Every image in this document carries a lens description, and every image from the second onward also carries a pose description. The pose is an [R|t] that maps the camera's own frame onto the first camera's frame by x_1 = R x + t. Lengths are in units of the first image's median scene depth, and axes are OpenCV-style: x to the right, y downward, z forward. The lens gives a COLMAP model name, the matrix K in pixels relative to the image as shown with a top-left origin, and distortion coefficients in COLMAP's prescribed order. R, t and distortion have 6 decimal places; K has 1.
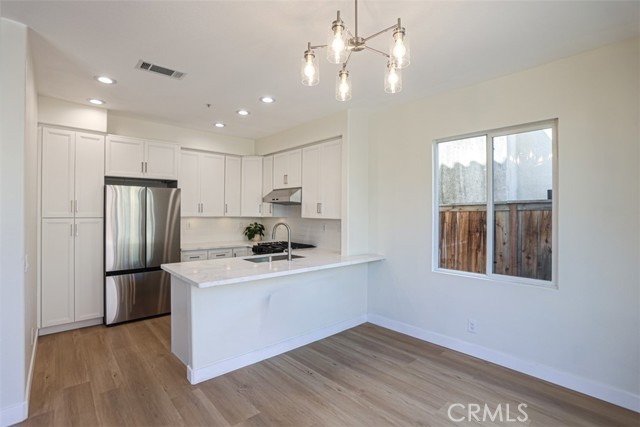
lens RADIAL K [[302.4, 0, 313.1], [0, 302.4, 210.5], [0, 0, 1]] dist [-0.050635, 0.003195]
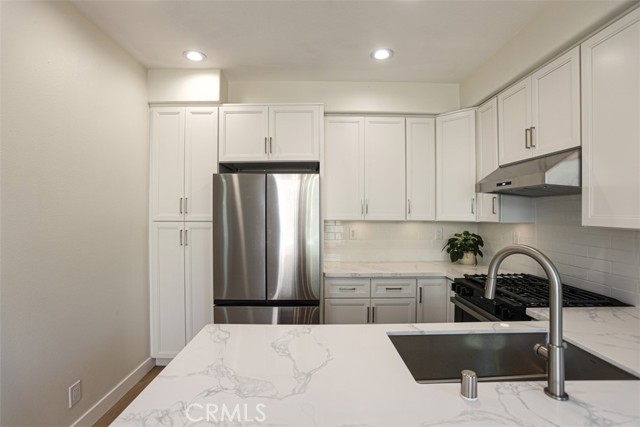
lens RADIAL K [[302.4, 0, 308.9], [0, 302.4, 211.0], [0, 0, 1]] dist [-0.050635, 0.003195]
pose [[0.749781, -0.009759, -0.661614, -0.051241], [0.006918, 0.999952, -0.006910, 0.004570], [0.661650, 0.000603, 0.749812, 0.473584]]
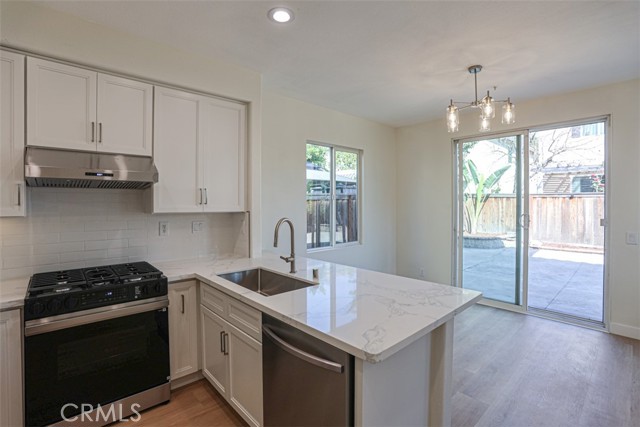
lens RADIAL K [[302.4, 0, 318.0], [0, 302.4, 213.1], [0, 0, 1]] dist [-0.050635, 0.003195]
pose [[-0.031952, -0.035518, 0.998858, -0.544498], [-0.007282, 0.999350, 0.035302, 0.002228], [-0.999463, -0.006146, -0.032190, 0.681388]]
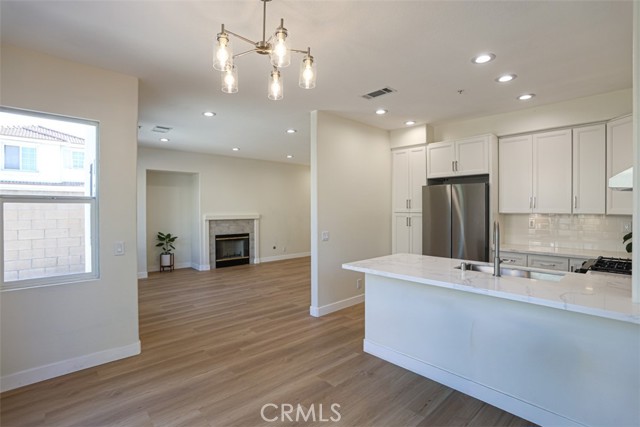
lens RADIAL K [[302.4, 0, 319.6], [0, 302.4, 213.7], [0, 0, 1]] dist [-0.050635, 0.003195]
pose [[0.021158, 0.012608, -0.999697, 0.421596], [0.010666, 0.999861, 0.012836, 0.005449], [0.999719, -0.010934, 0.021020, 0.415549]]
